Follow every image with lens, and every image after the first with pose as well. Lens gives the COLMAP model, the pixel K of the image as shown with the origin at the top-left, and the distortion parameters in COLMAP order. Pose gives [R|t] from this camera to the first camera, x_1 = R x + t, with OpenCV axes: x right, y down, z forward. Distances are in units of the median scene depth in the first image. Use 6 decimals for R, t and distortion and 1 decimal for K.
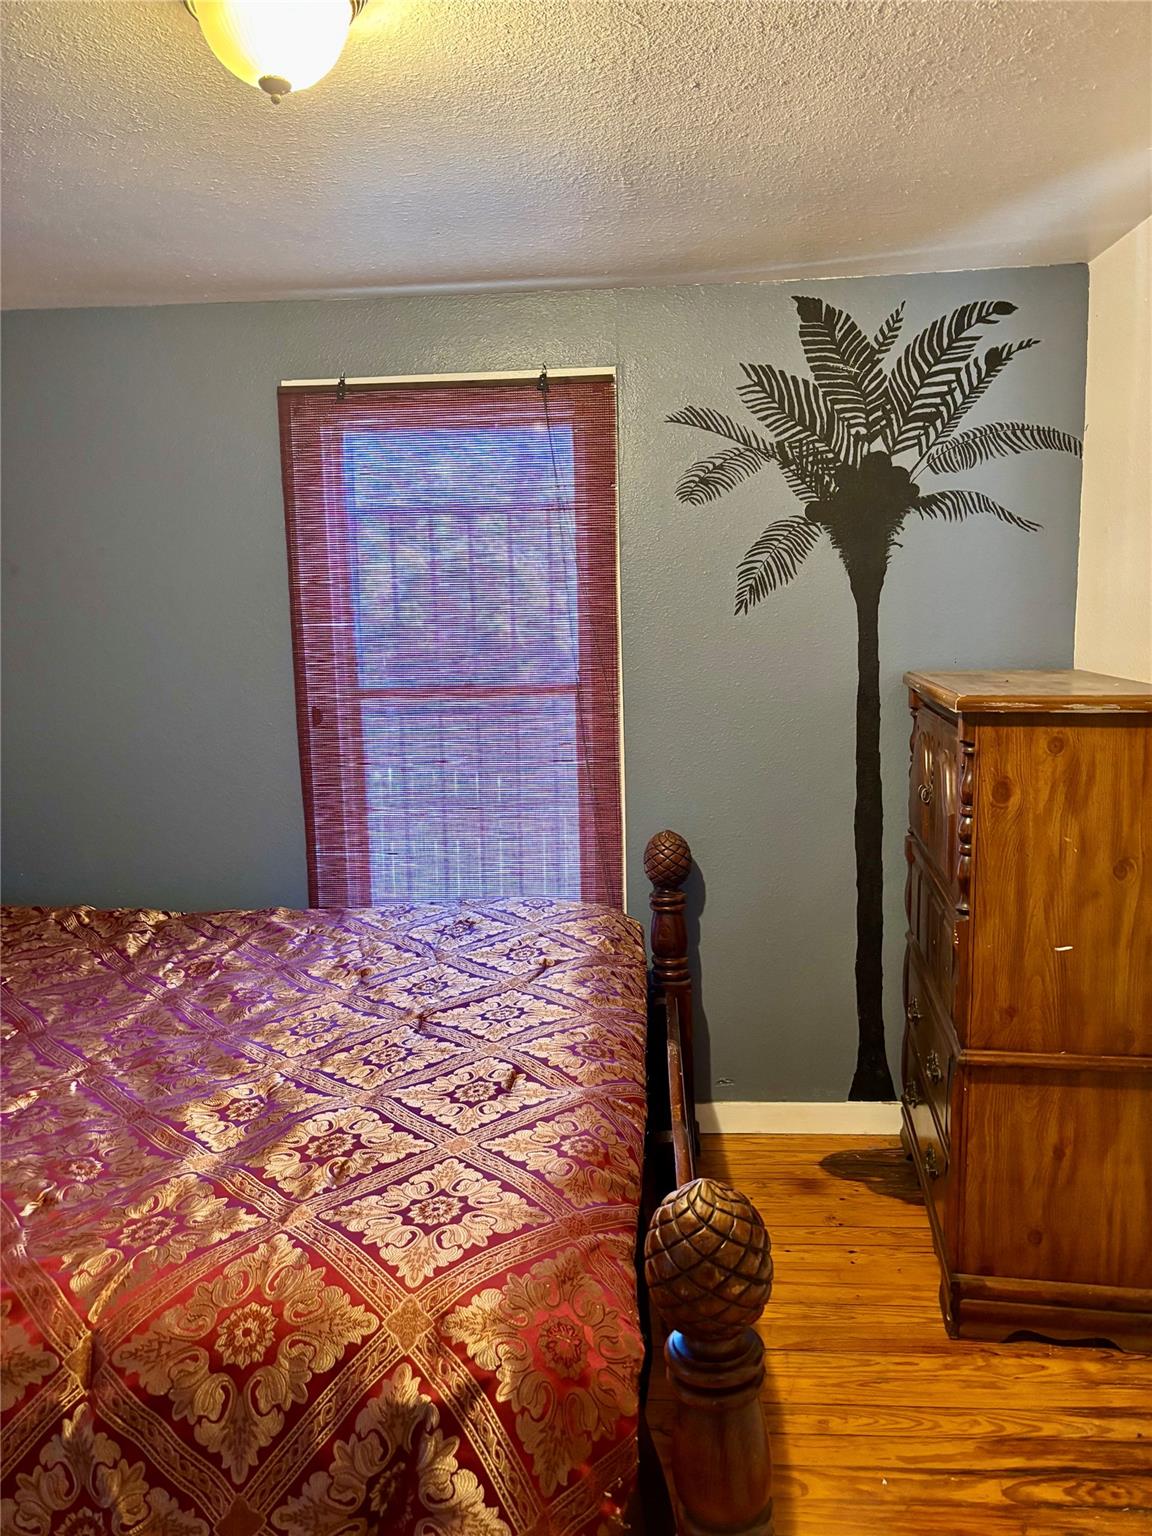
lens RADIAL K [[1157.0, 0, 574.3], [0, 1157.0, 770.0], [0, 0, 1]] dist [0.040048, -0.046768]
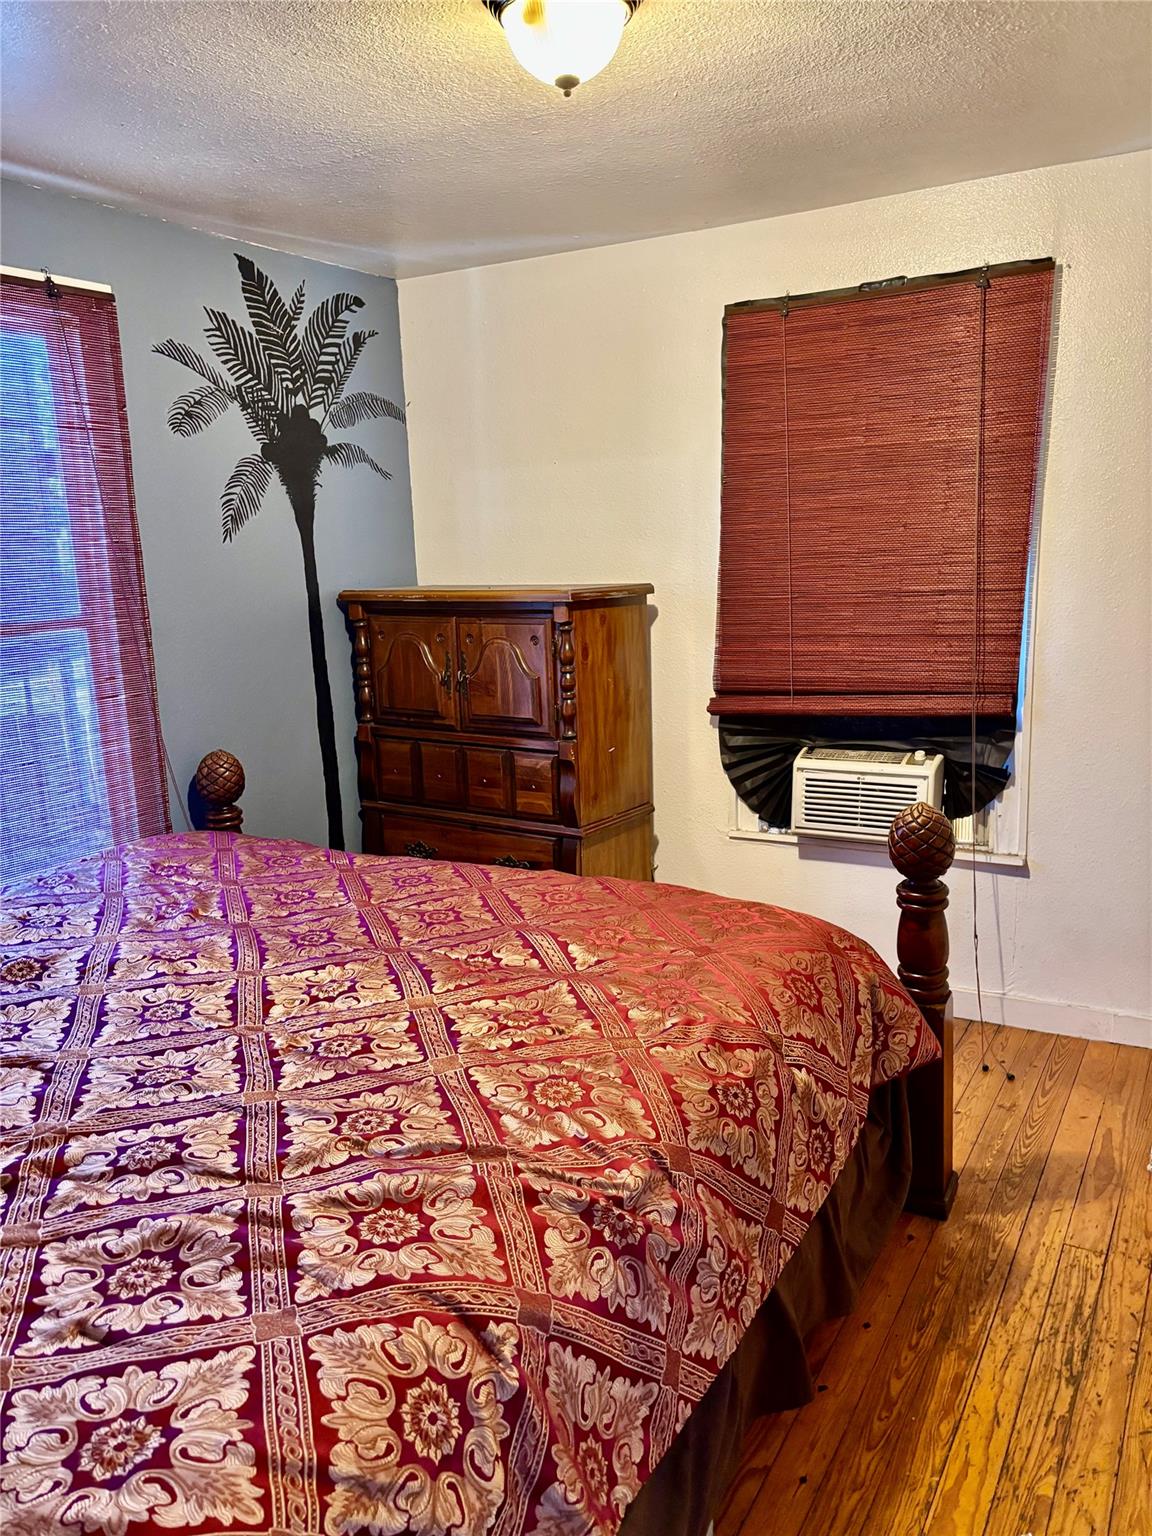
lens RADIAL K [[1157.0, 0, 520.2], [0, 1157.0, 778.9], [0, 0, 1]] dist [0.040048, -0.046768]
pose [[0.471462, -0.172544, 0.864842, -0.887344], [0.135754, 0.983184, 0.122148, -0.014318], [-0.871375, 0.059818, 0.486957, 0.300004]]
